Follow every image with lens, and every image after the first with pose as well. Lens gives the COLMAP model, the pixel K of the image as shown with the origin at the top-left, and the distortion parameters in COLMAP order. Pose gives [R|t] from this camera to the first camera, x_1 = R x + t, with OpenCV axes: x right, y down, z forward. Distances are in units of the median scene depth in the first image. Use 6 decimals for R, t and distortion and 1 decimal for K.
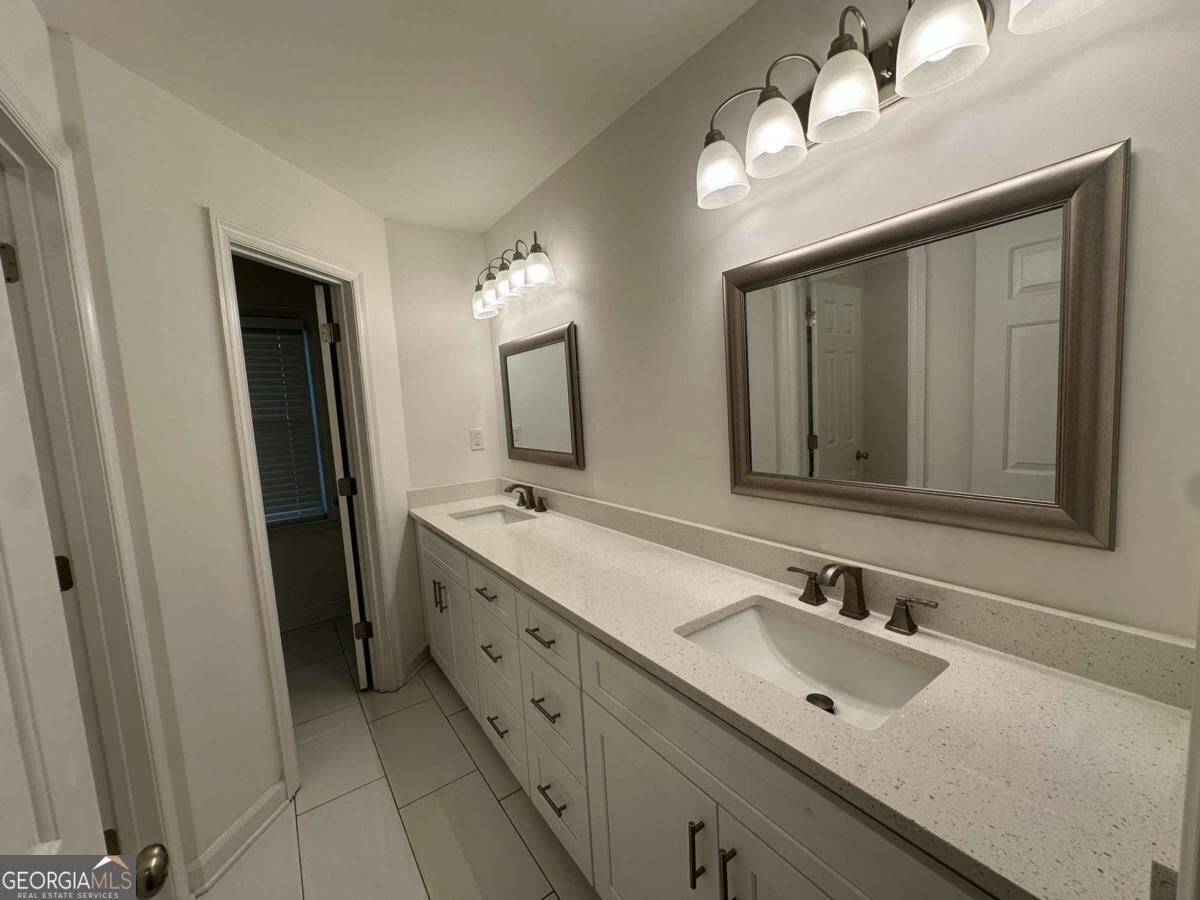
lens RADIAL K [[482.3, 0, 598.4], [0, 482.3, 453.1], [0, 0, 1]] dist [-0.002426, 0.000559]
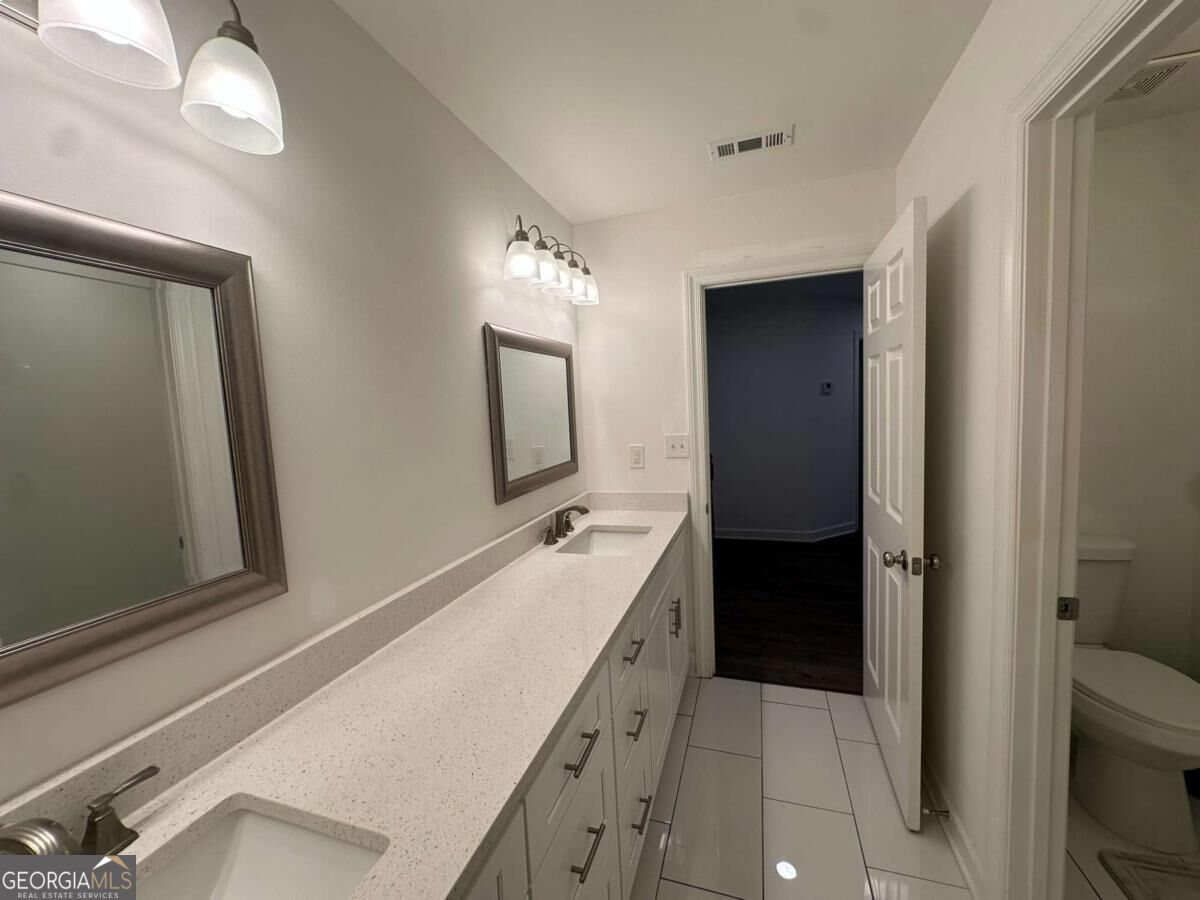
lens RADIAL K [[482.3, 0, 600.1], [0, 482.3, 447.4], [0, 0, 1]] dist [-0.002426, 0.000559]
pose [[-0.600191, 0.020010, 0.799606, -0.843550], [0.168444, 0.980430, 0.101900, -0.138943], [-0.781919, 0.195848, -0.591816, 1.486204]]
